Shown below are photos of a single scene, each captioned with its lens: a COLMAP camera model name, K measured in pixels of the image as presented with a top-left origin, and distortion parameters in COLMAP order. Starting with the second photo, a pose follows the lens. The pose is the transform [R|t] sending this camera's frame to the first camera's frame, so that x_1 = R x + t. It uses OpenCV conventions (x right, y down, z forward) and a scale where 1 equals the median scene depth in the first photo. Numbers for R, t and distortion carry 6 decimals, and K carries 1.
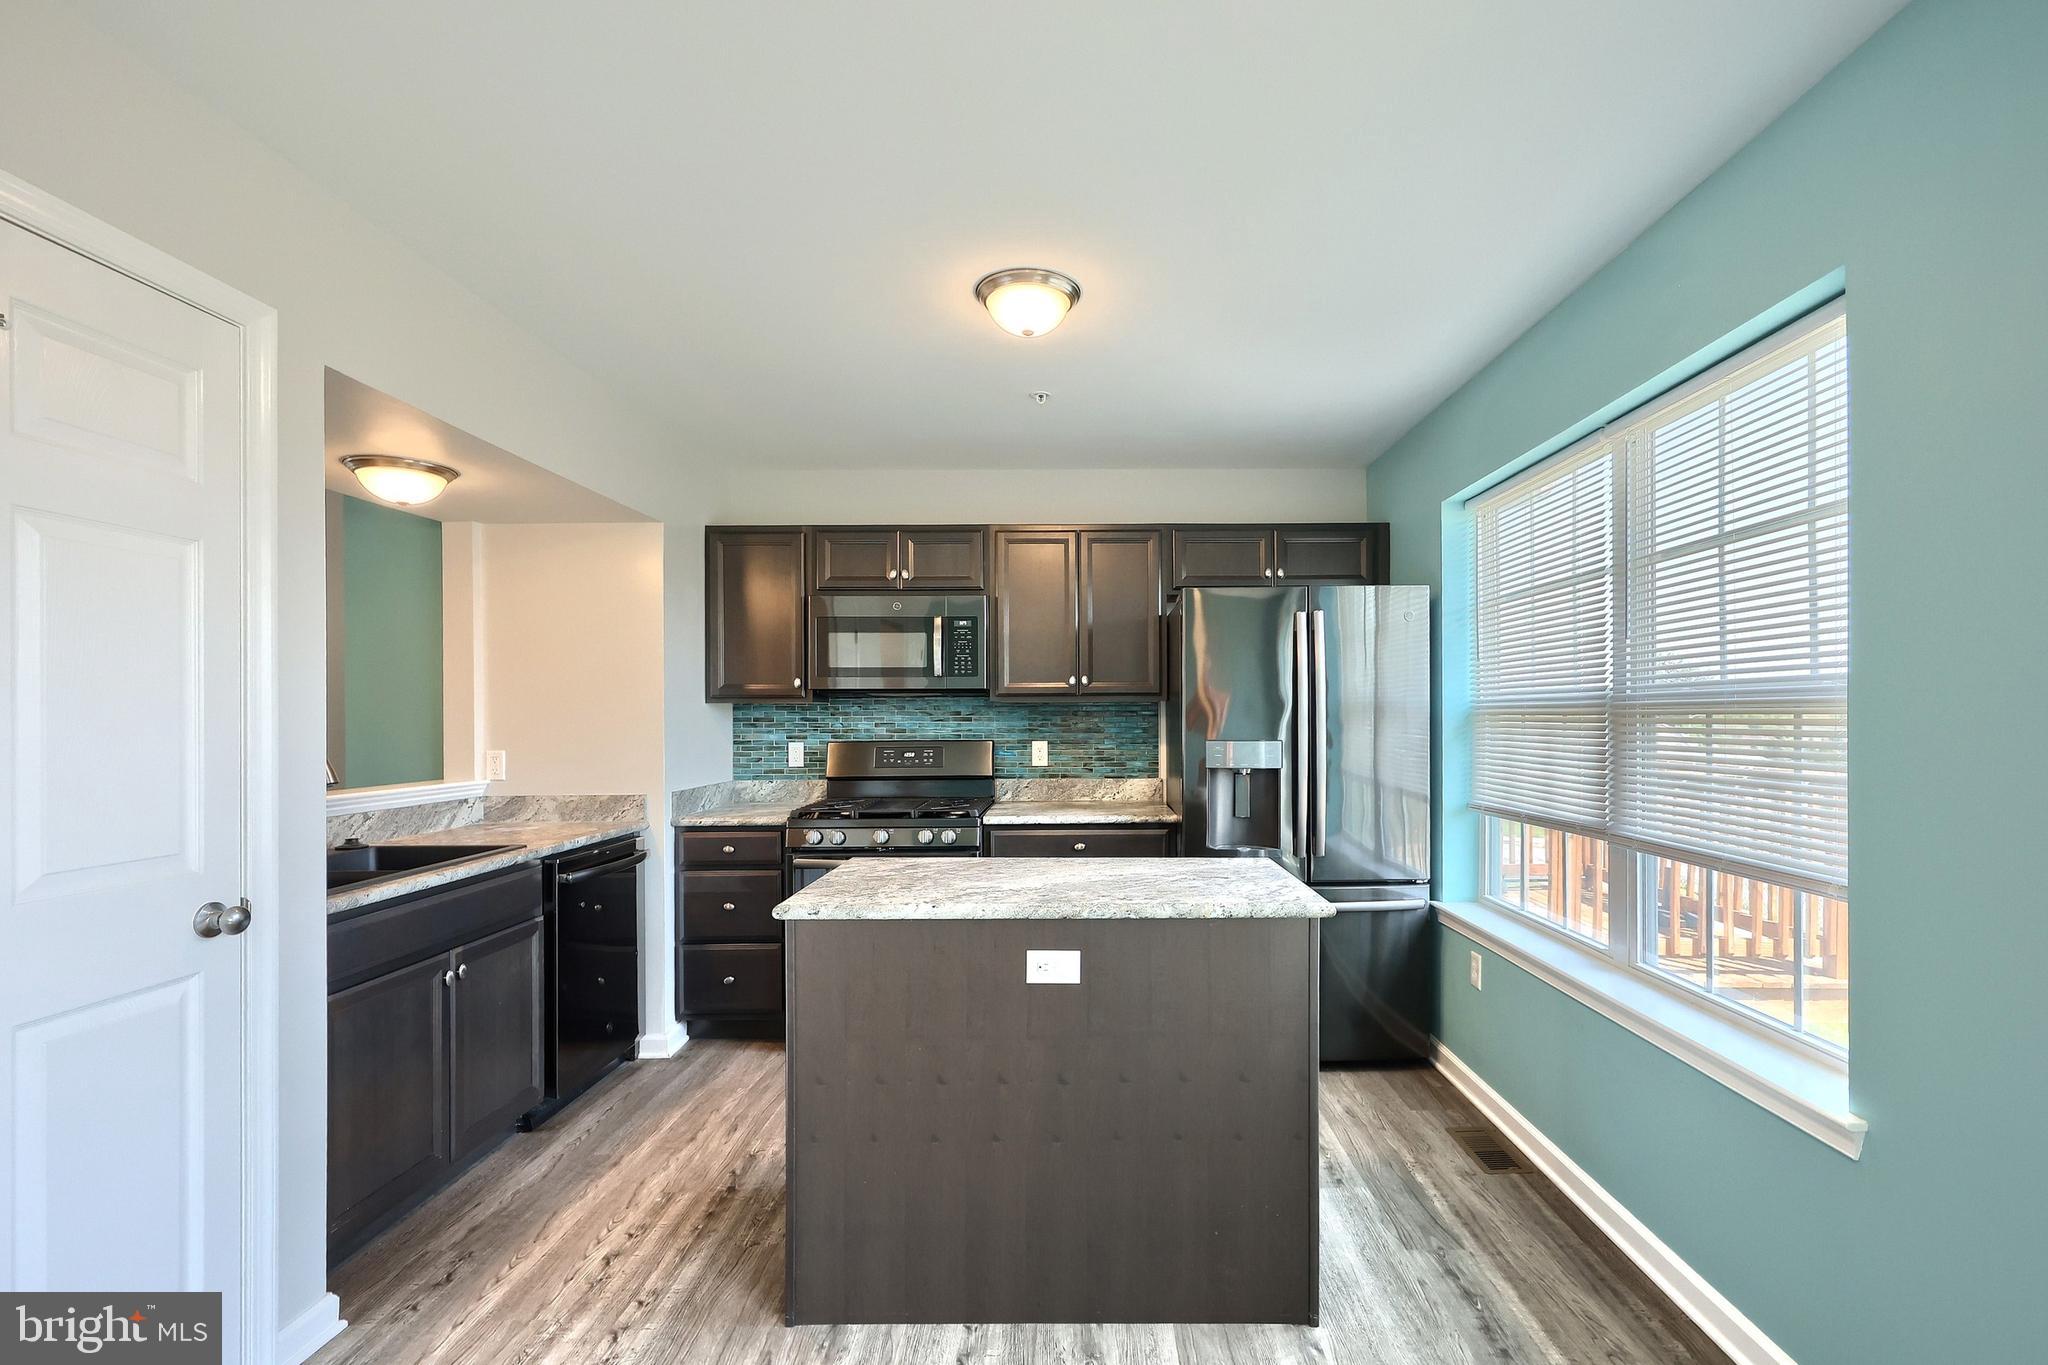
lens RADIAL K [[949.3, 0, 1071.6], [0, 949.3, 723.1], [0, 0, 1]] dist [0.000075, -0.000131]
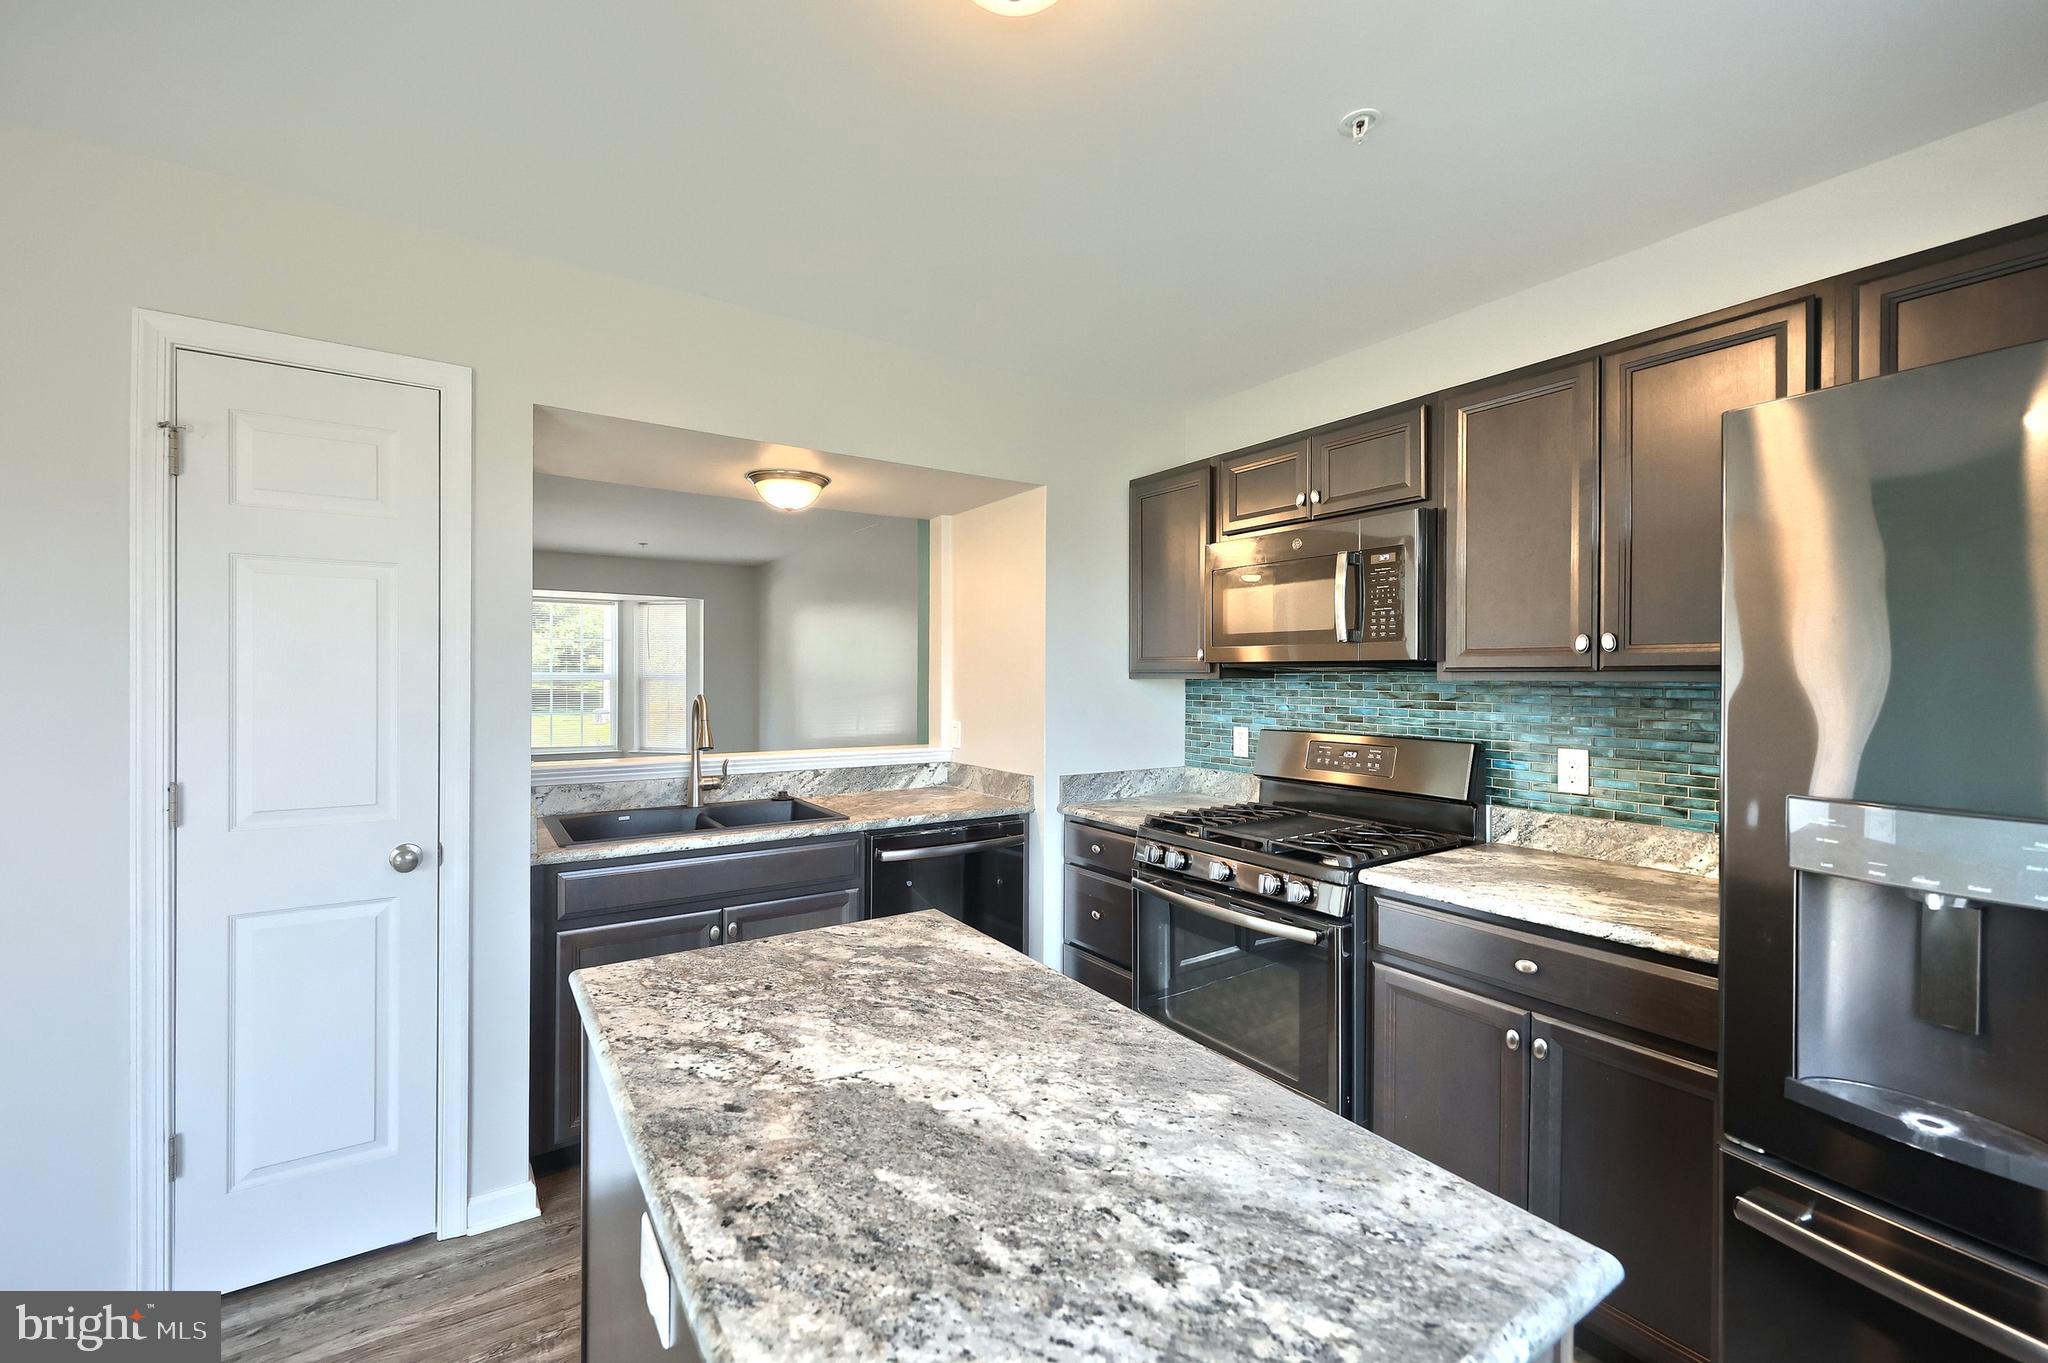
lens RADIAL K [[837.6, 0, 1024.0], [0, 837.6, 681.5], [0, 0, 1]] dist [0.000521, 0.000171]
pose [[0.544398, 0.013679, -0.838716, 0.225360], [-0.013399, 0.999881, 0.007611, -0.023017], [0.838720, 0.007094, 0.544517, 0.487525]]
